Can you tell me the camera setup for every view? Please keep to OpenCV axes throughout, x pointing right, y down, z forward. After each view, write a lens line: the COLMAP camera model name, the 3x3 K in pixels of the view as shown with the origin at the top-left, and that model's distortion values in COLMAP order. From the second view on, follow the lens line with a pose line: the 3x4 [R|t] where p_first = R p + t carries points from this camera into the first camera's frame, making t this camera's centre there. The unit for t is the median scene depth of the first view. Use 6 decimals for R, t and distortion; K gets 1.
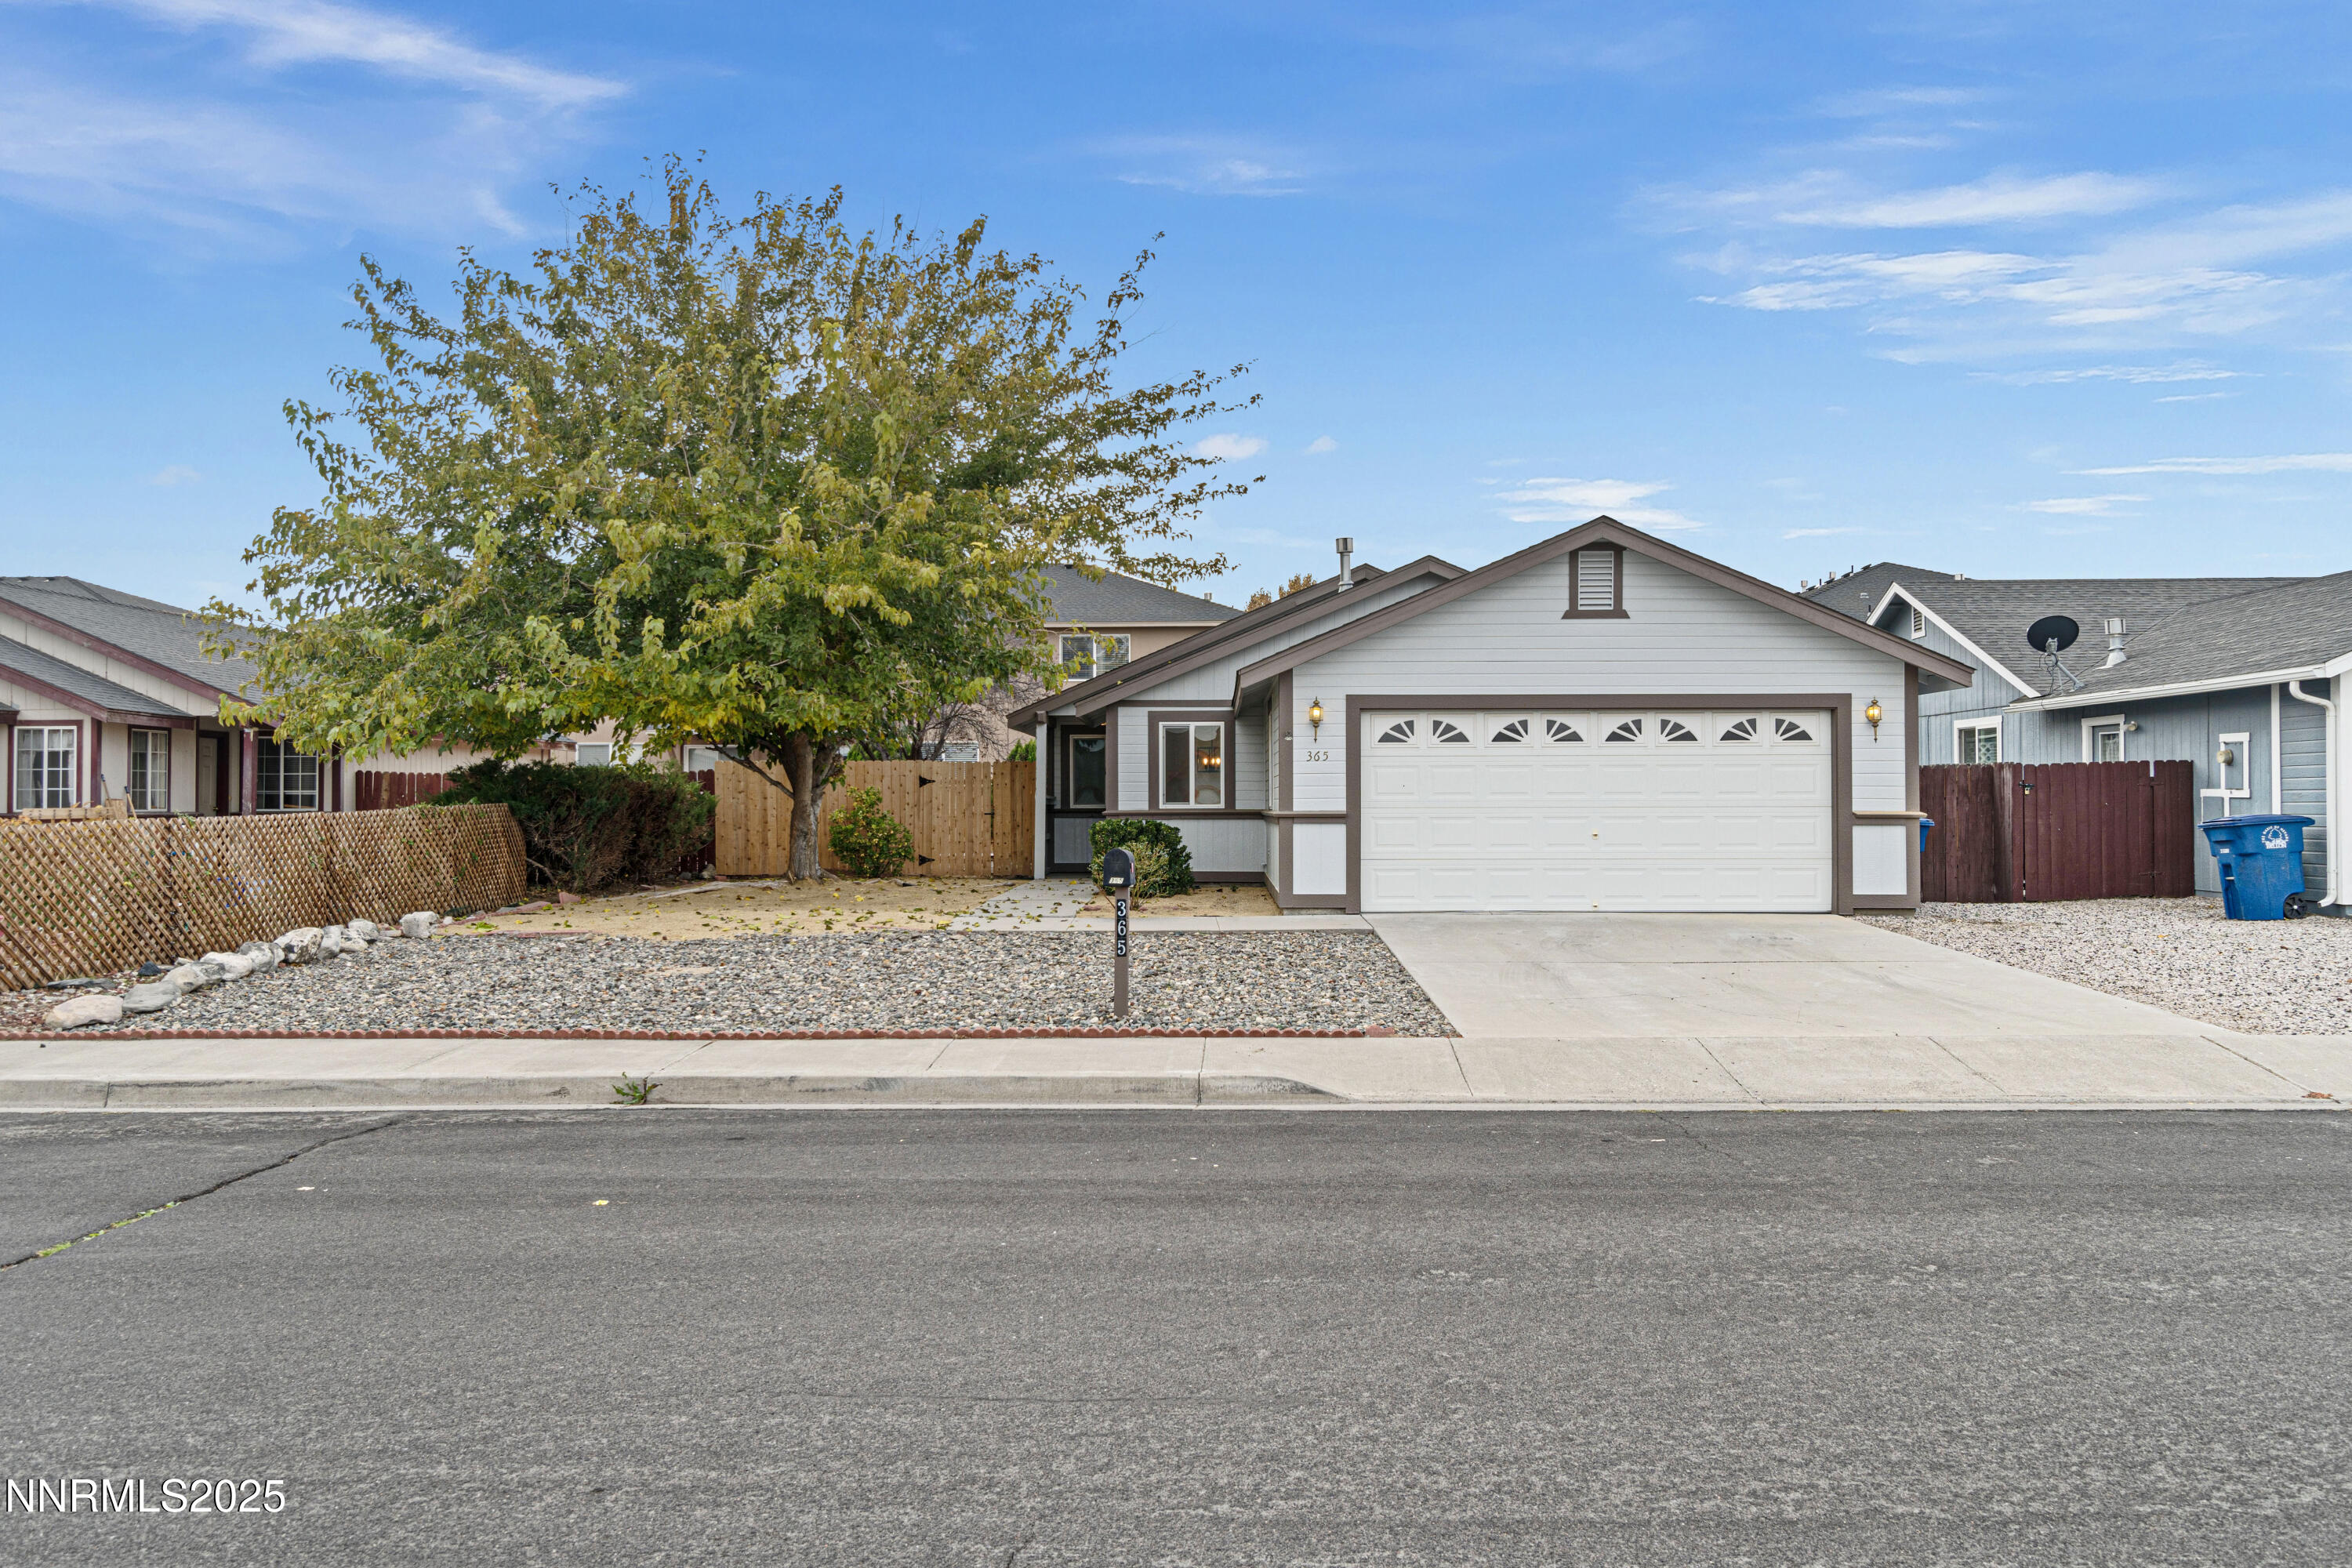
lens RADIAL K [[1823.0, 0, 1176.1], [0, 1823.0, 791.1], [0, 0, 1]] dist [0.000339, -0.000754]
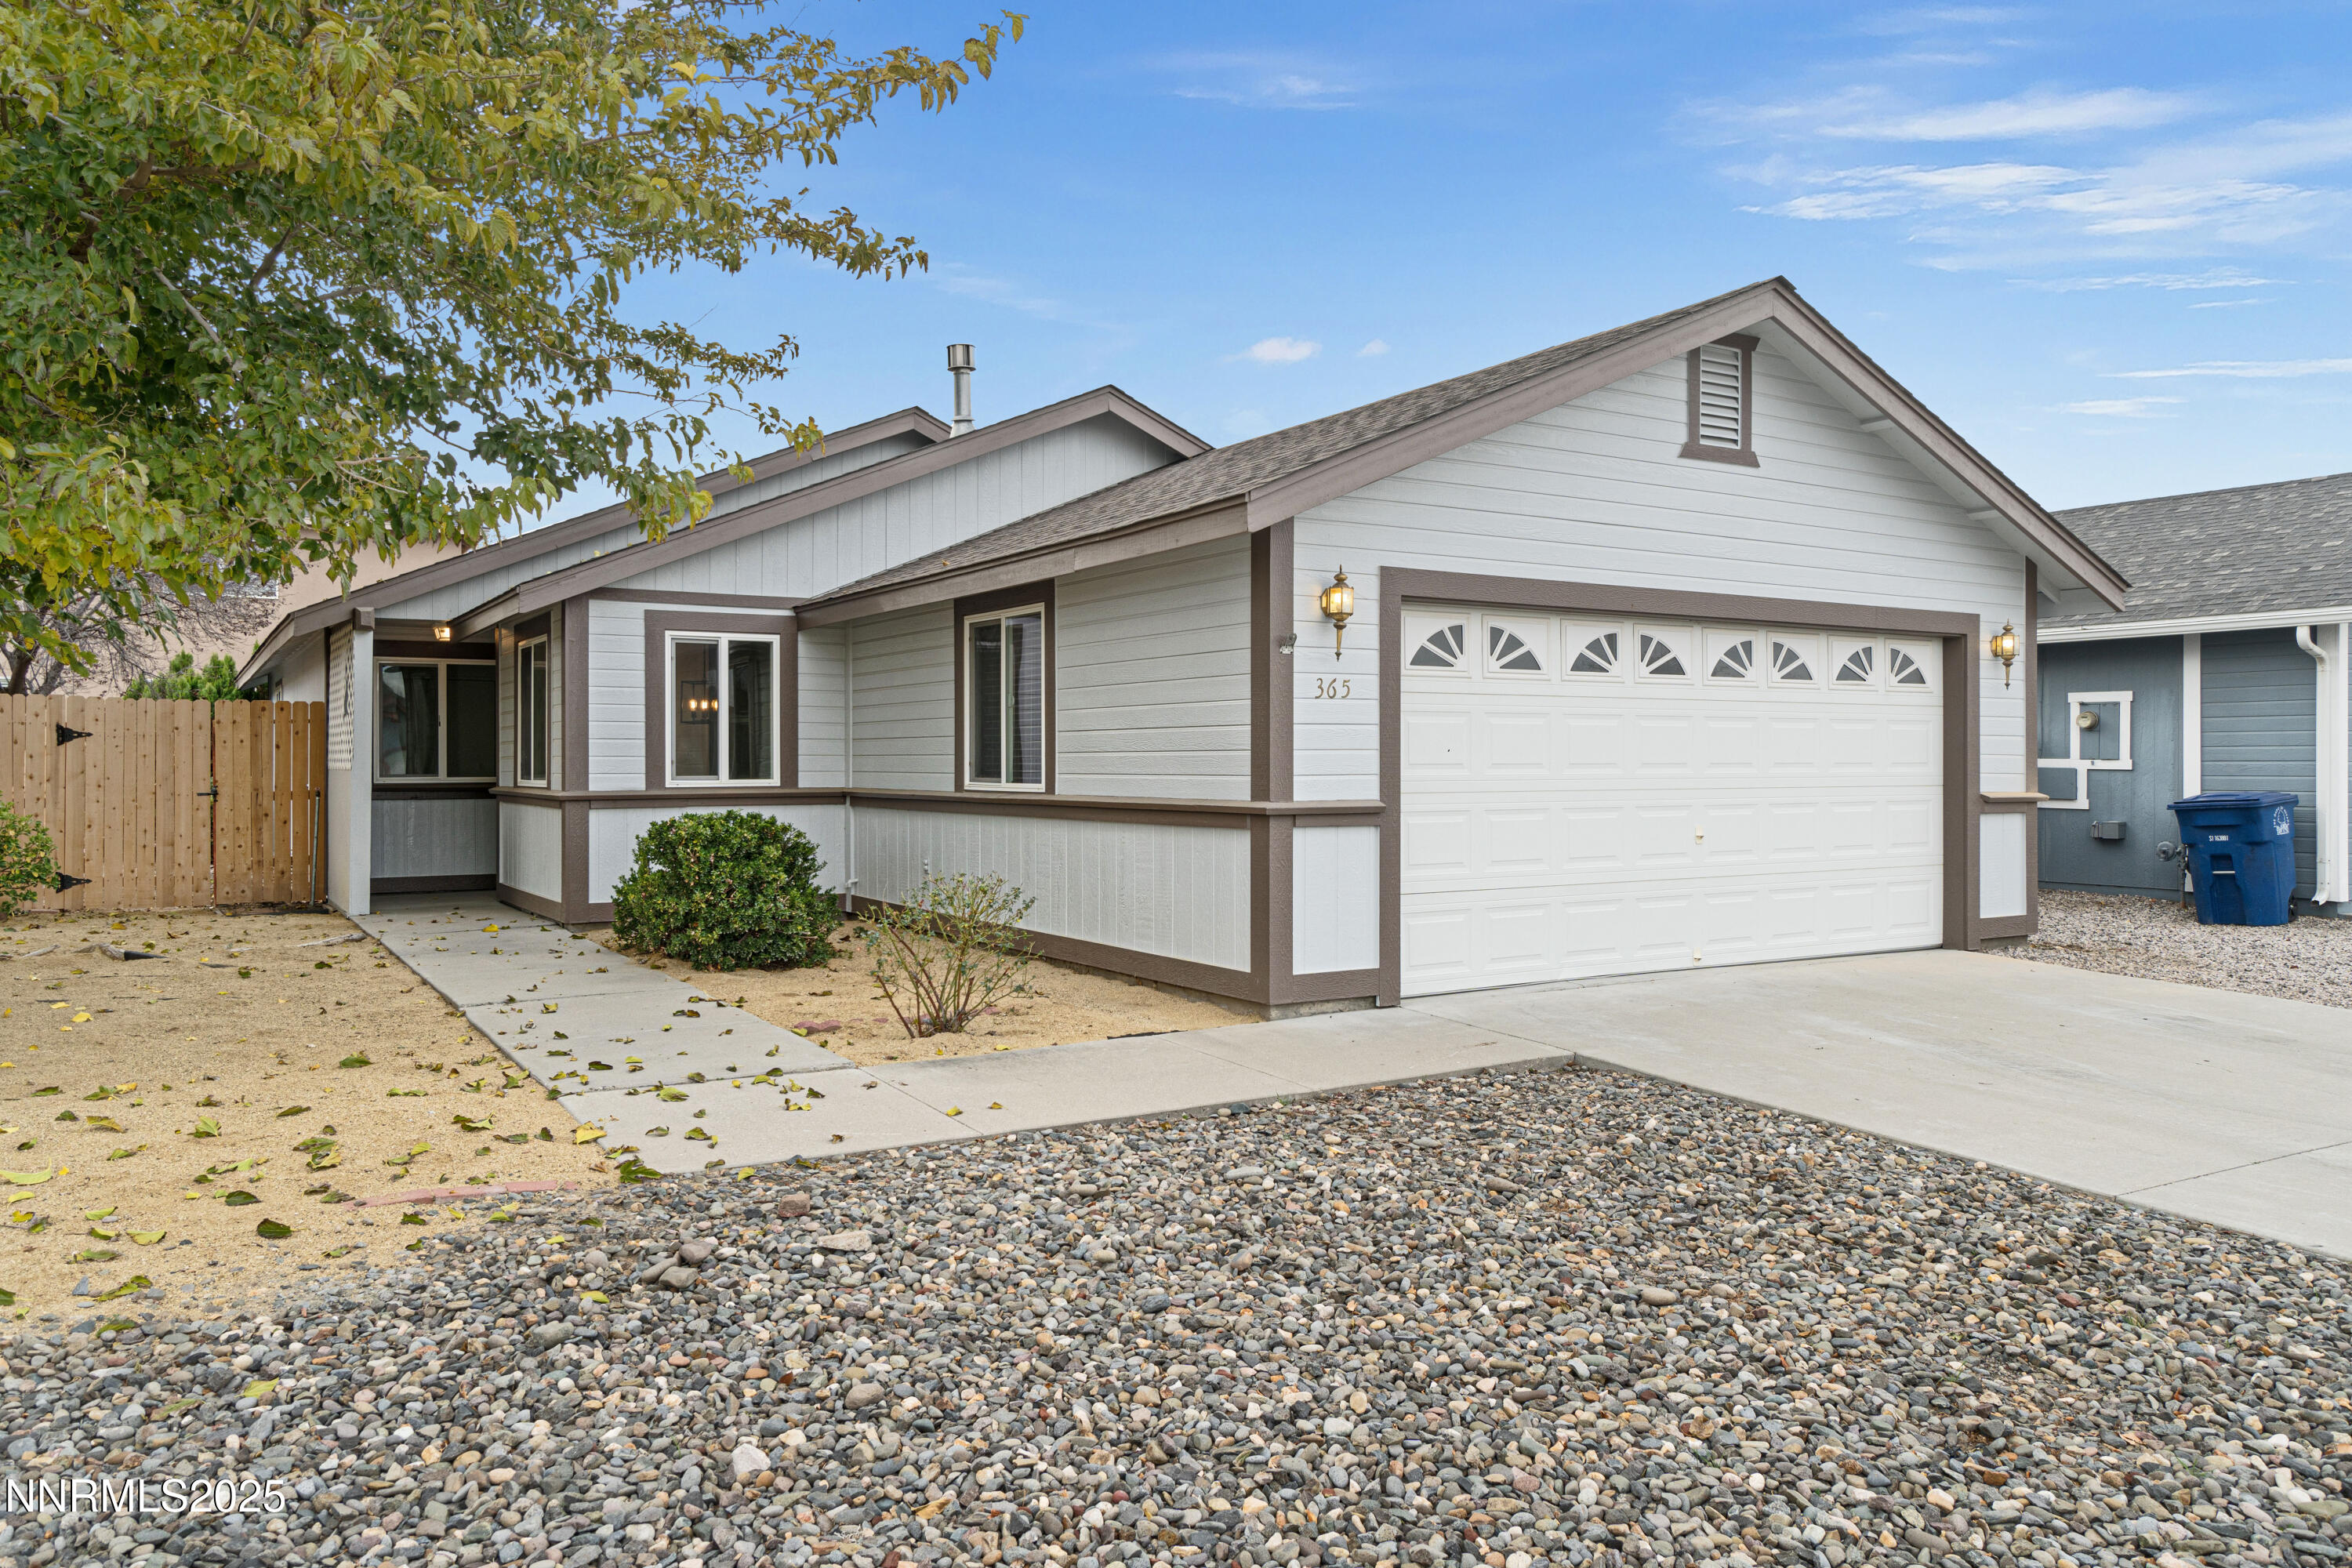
lens RADIAL K [[1657.2, 0, 1168.7], [0, 1657.2, 772.3], [0, 0, 1]] dist [-0.006990, 0.005821]
pose [[0.840608, -0.001859, 0.541641, -0.199331], [-0.004916, 0.999927, 0.011061, -0.001547], [-0.541622, -0.011961, 0.840537, 0.650103]]
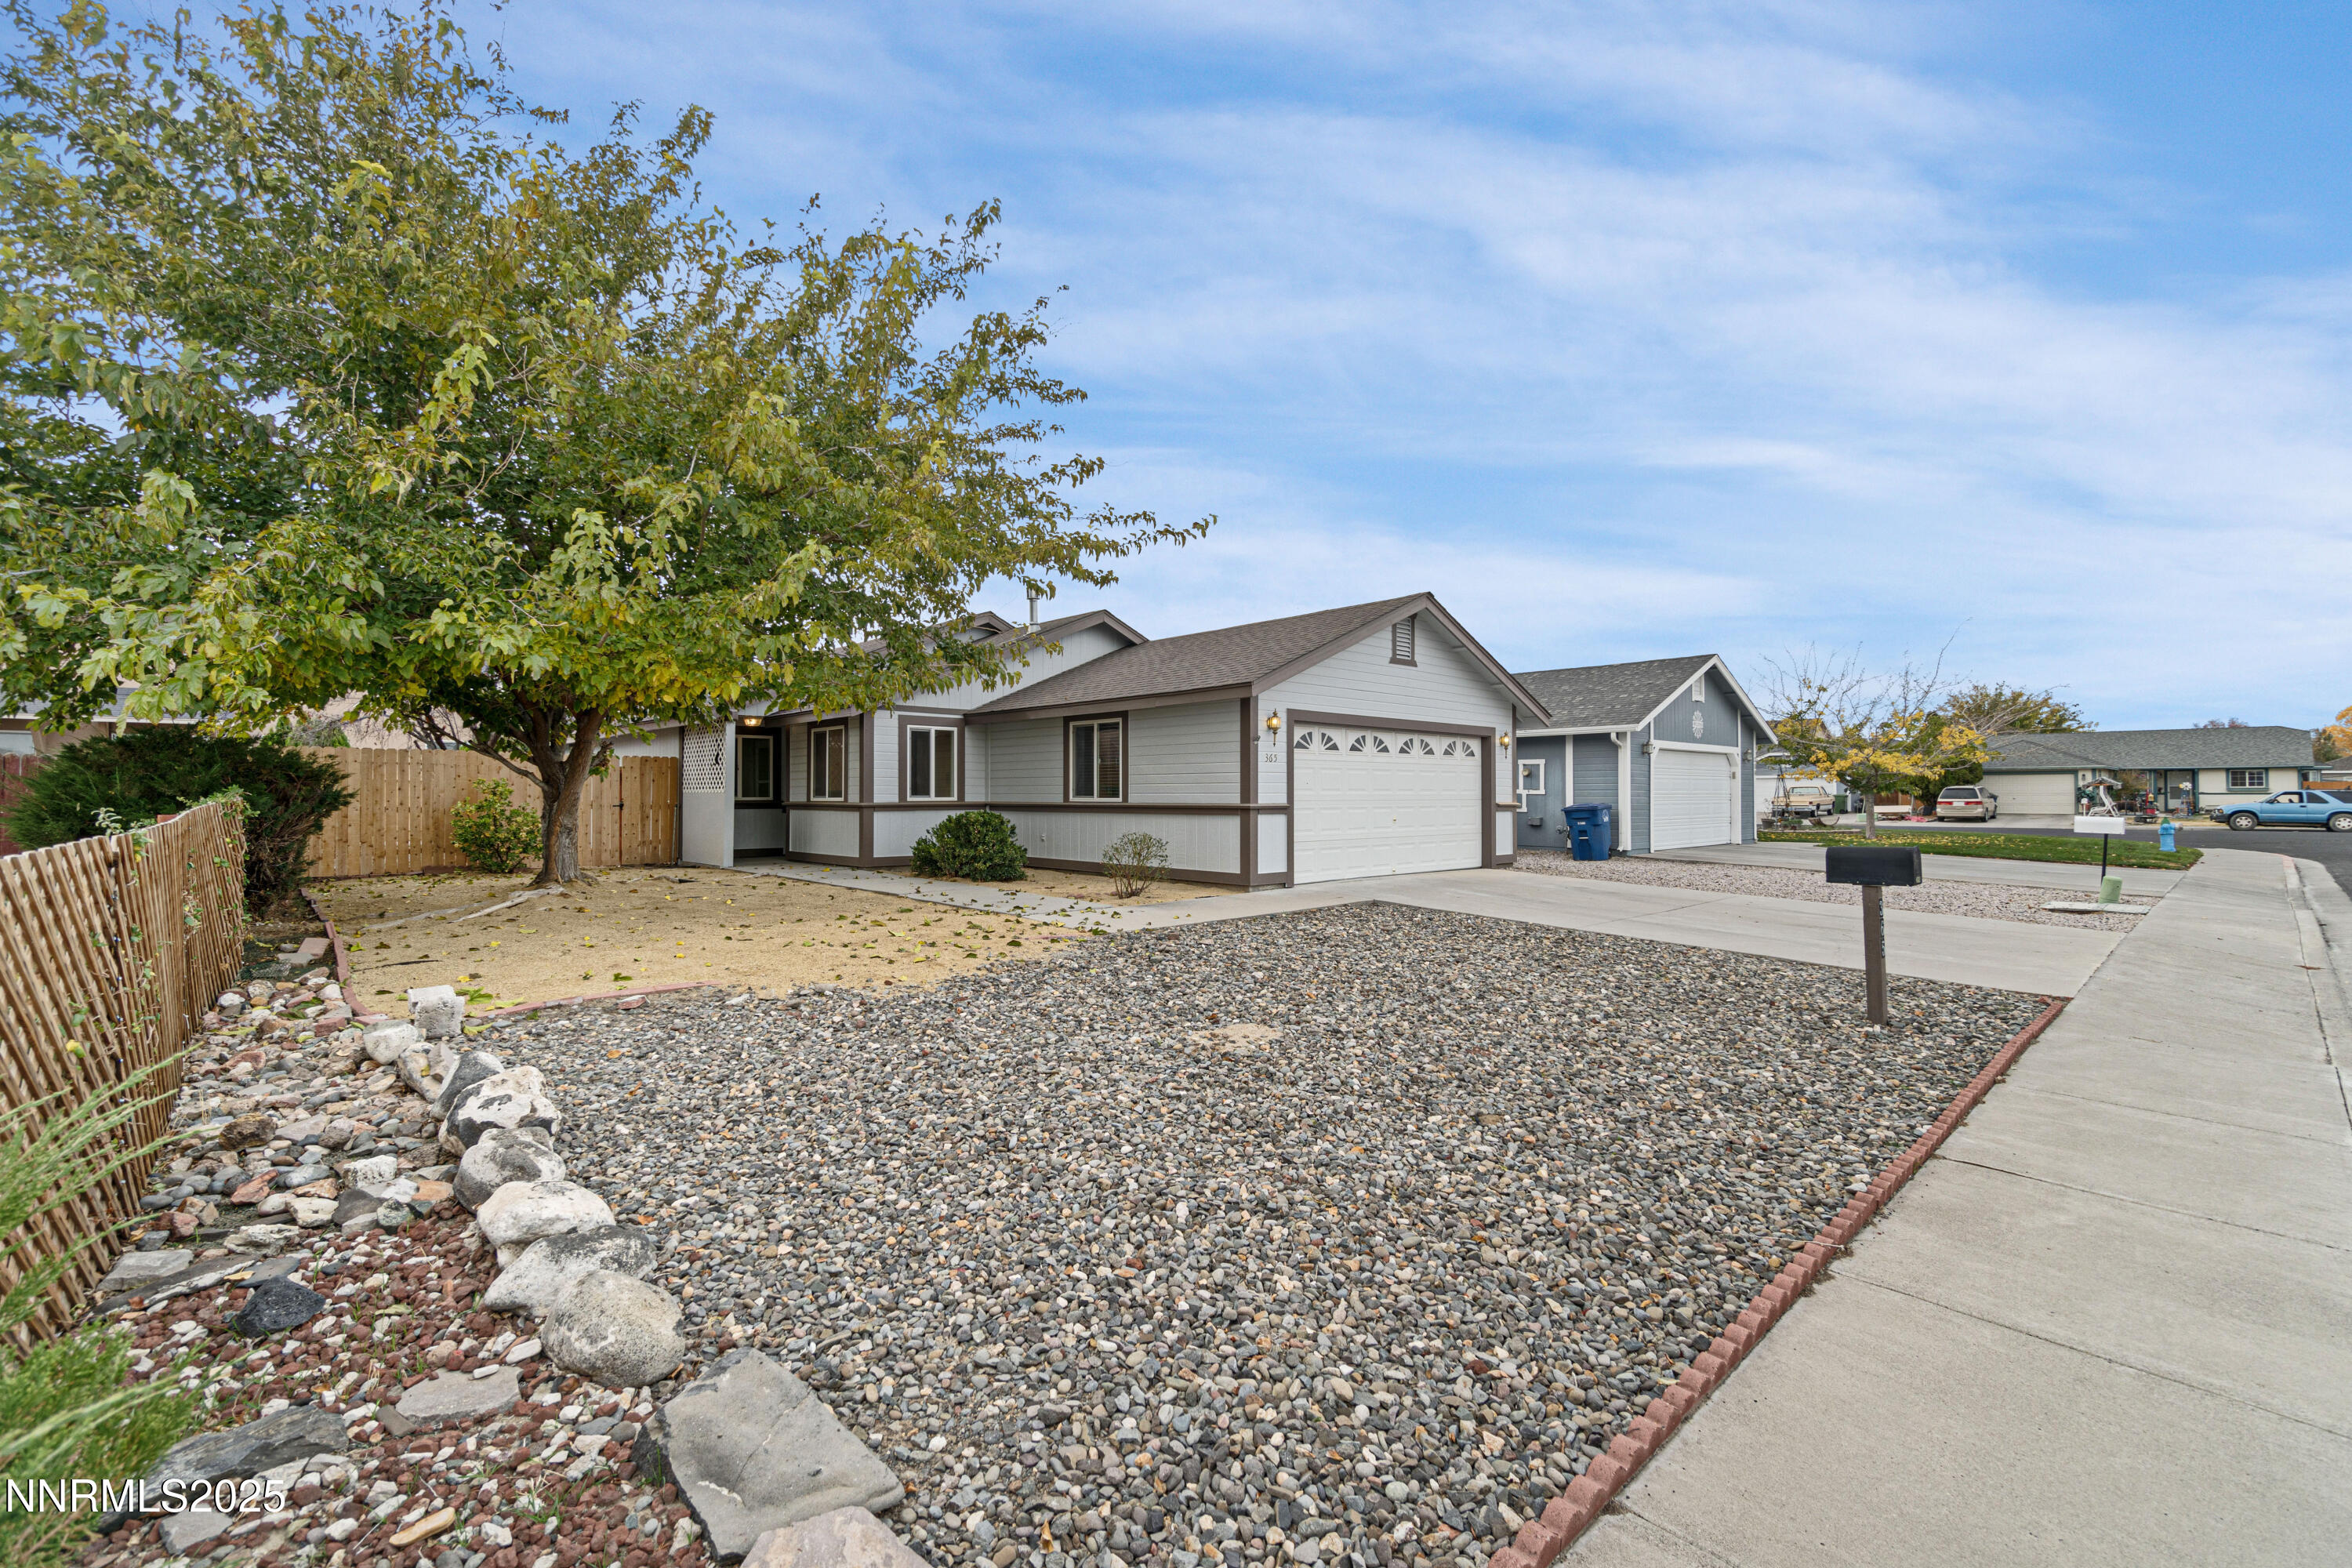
lens RADIAL K [[1015.4, 0, 1183.4], [0, 1015.4, 781.6], [0, 0, 1]] dist [-0.002596, 0.000801]
pose [[0.706985, 0.011313, 0.707138, -0.436199], [-0.006674, 0.999934, -0.009325, 0.002915], [-0.707197, 0.001873, 0.707014, 0.566703]]
